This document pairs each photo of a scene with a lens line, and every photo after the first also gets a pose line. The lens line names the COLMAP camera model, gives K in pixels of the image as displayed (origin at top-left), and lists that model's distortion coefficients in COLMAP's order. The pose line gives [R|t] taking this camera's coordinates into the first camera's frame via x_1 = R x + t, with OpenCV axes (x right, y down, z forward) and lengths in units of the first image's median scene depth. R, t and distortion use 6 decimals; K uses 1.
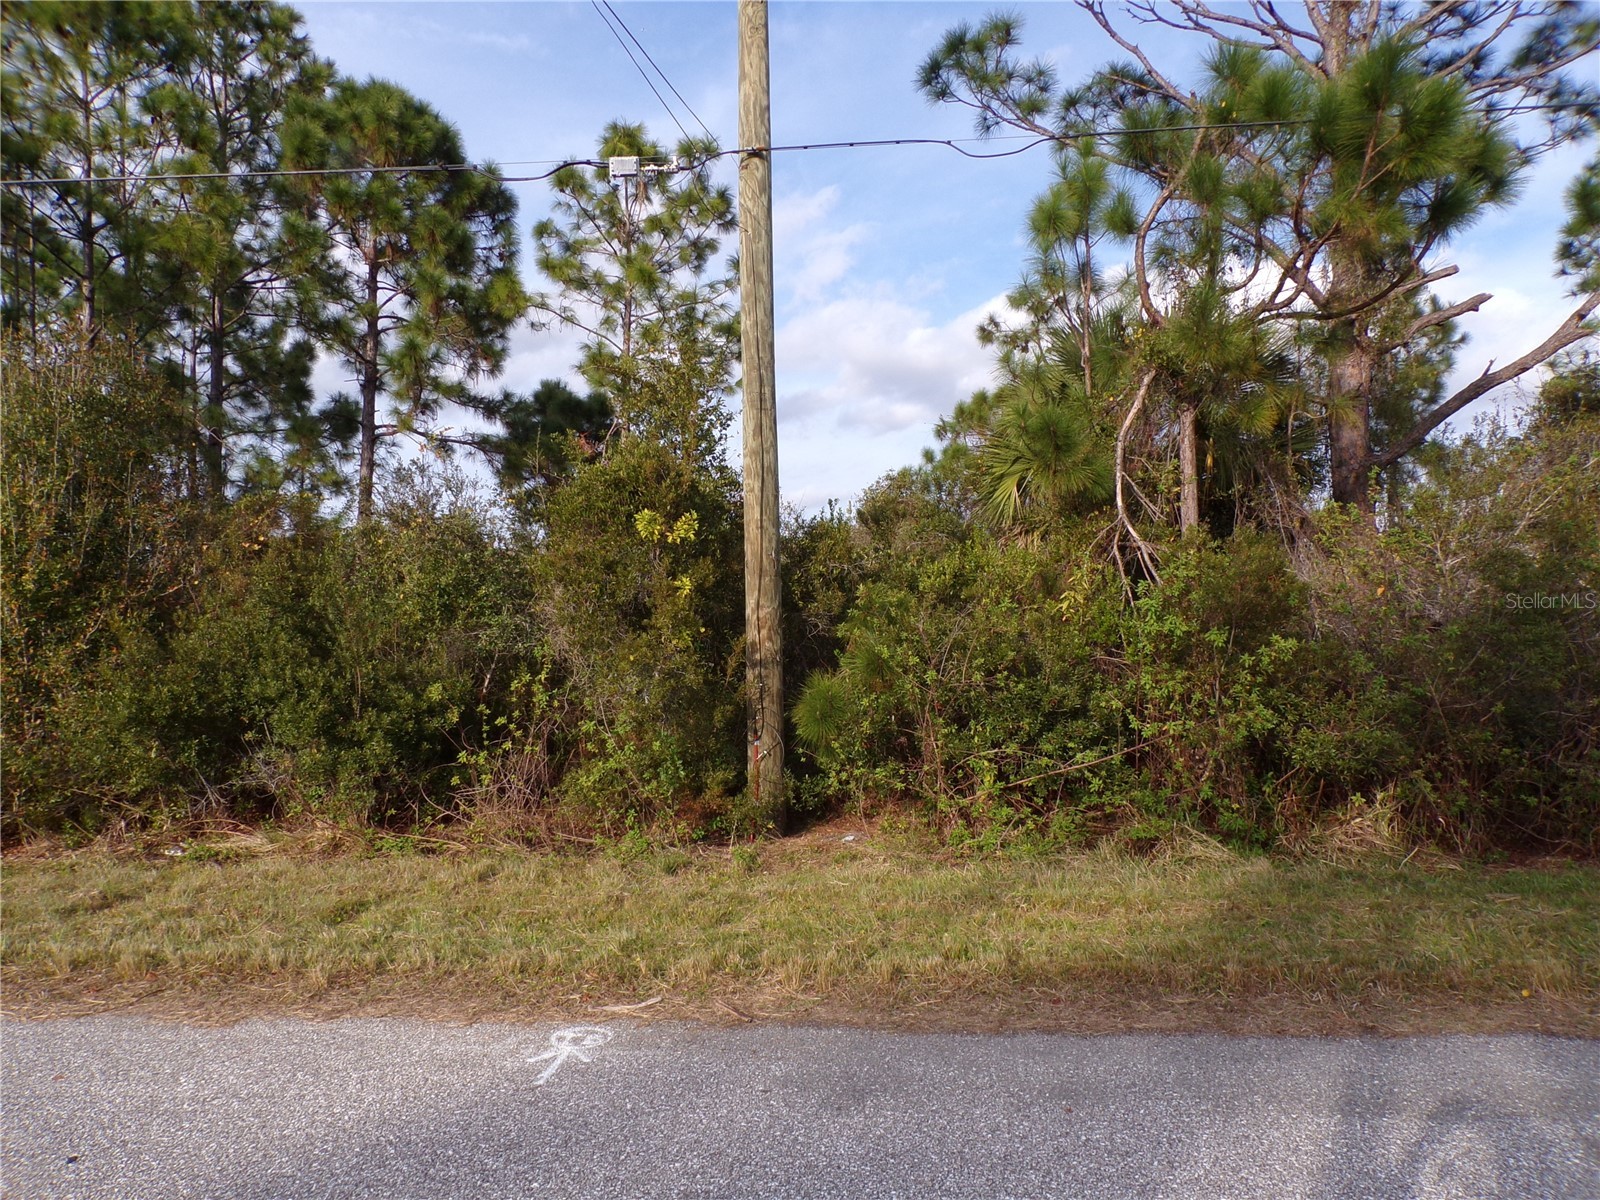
lens RADIAL K [[1092.6, 0, 800.0], [0, 1092.6, 600.0], [0, 0, 1]] dist [0.003536, 0.000689]
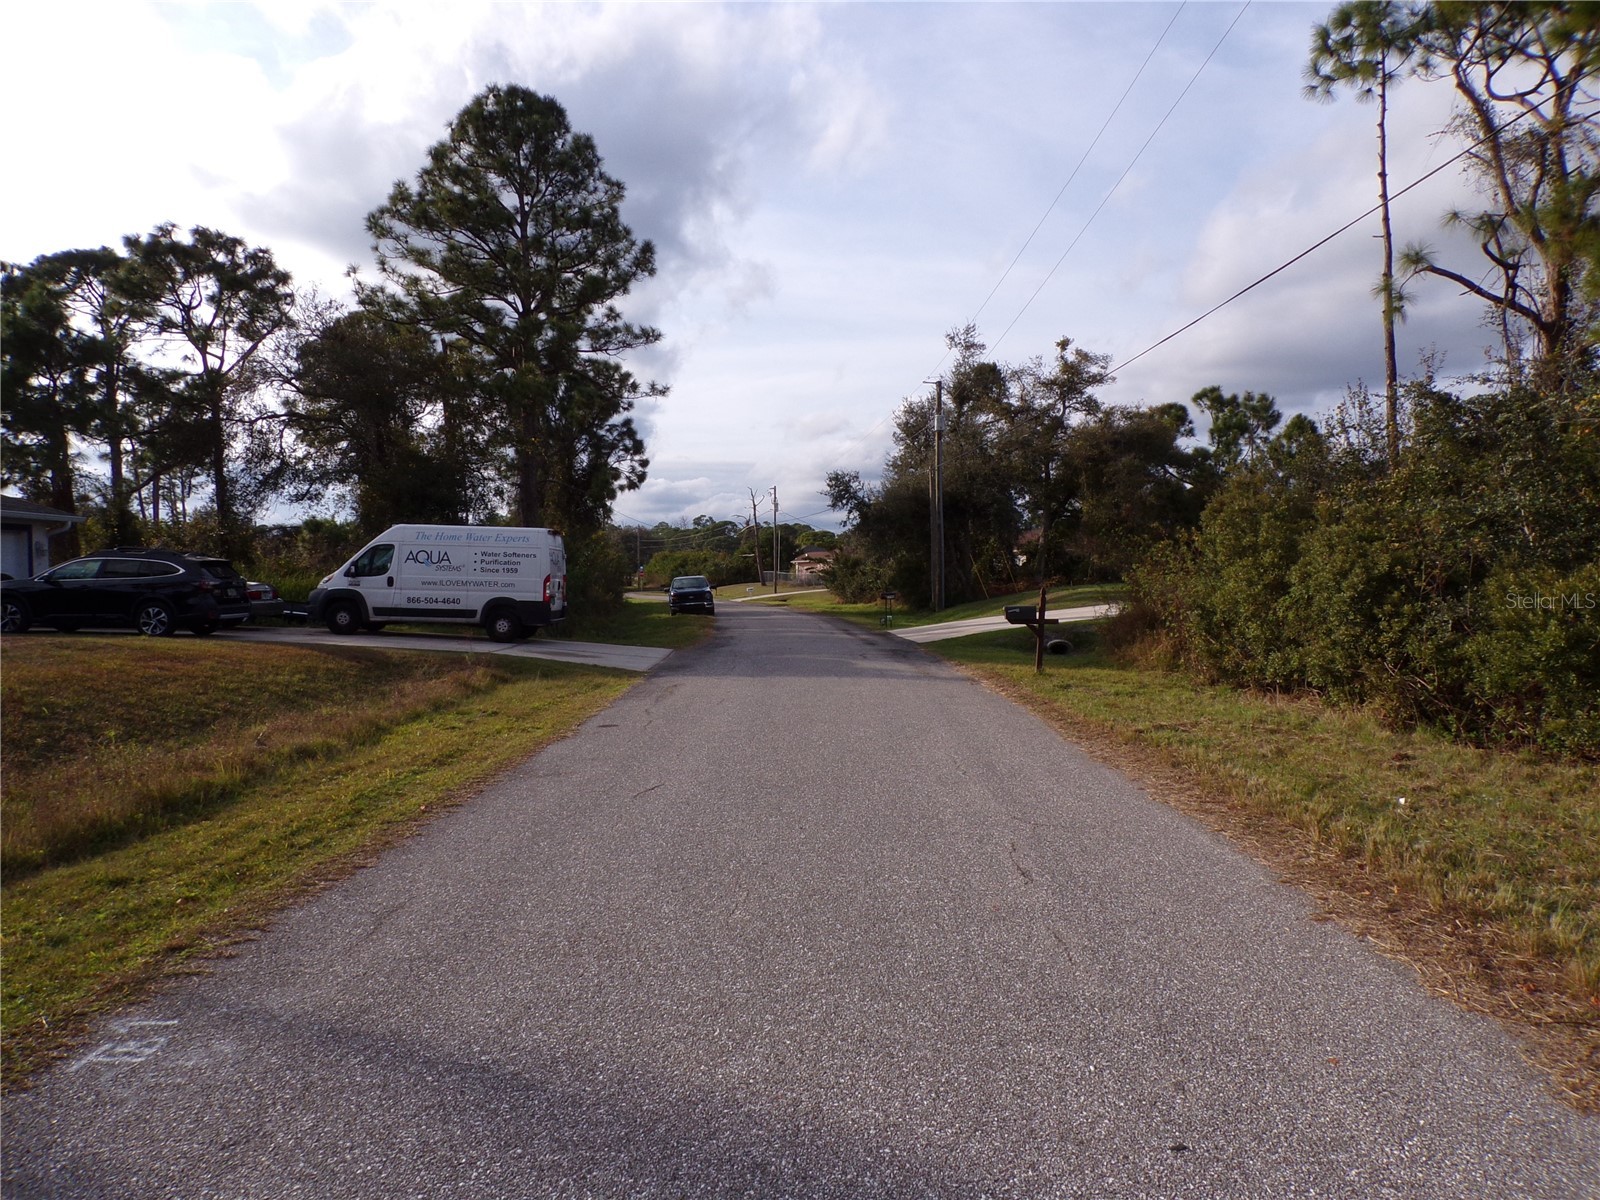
lens RADIAL K [[1089.8, 0, 803.5], [0, 1089.8, 606.0], [0, 0, 1]] dist [-0.034855, 0.044069]
pose [[0.025634, 0.043478, -0.998725, 0.124429], [0.051135, 0.997689, 0.044745, 0.019619], [0.998363, -0.052217, 0.023352, 0.516104]]
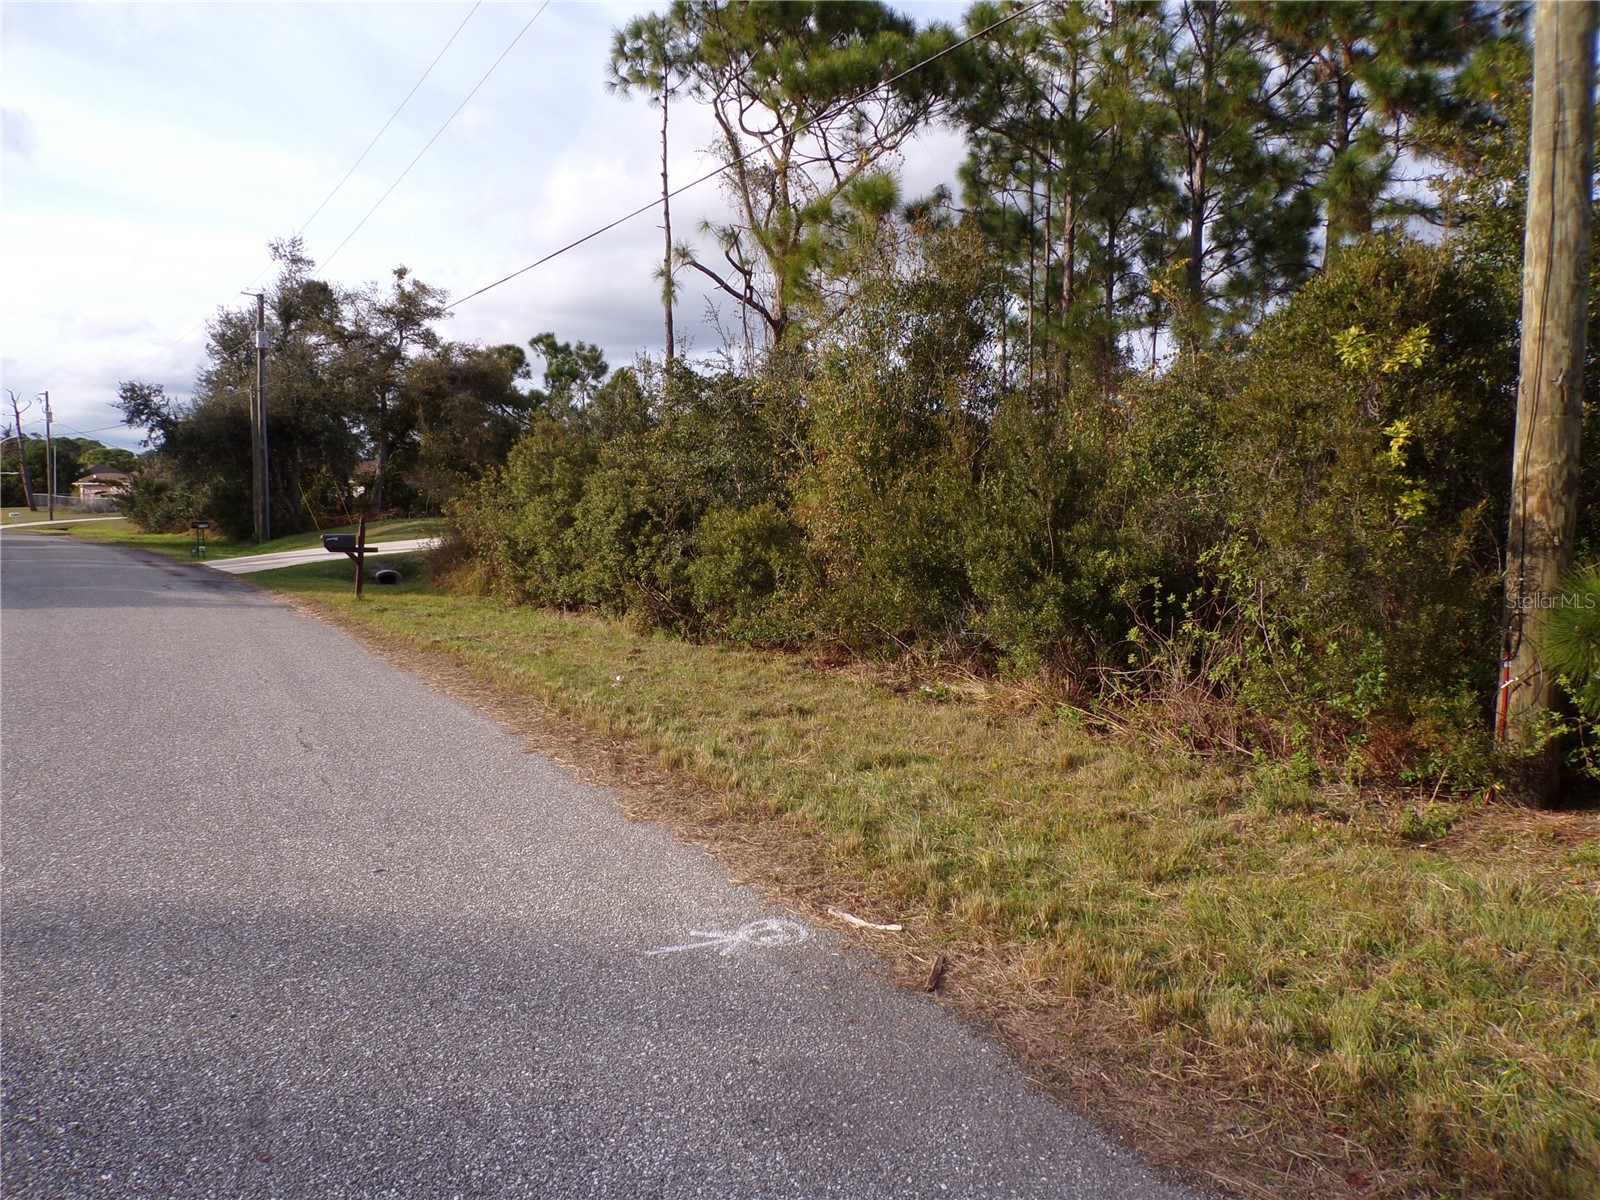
lens RADIAL K [[1089.8, 0, 803.5], [0, 1089.8, 606.0], [0, 0, 1]] dist [-0.034855, 0.044069]
pose [[0.568470, 0.095840, -0.817102, 0.506344], [0.005815, 0.992699, 0.120482, 0.021939], [0.822683, -0.073241, 0.563762, 0.514219]]
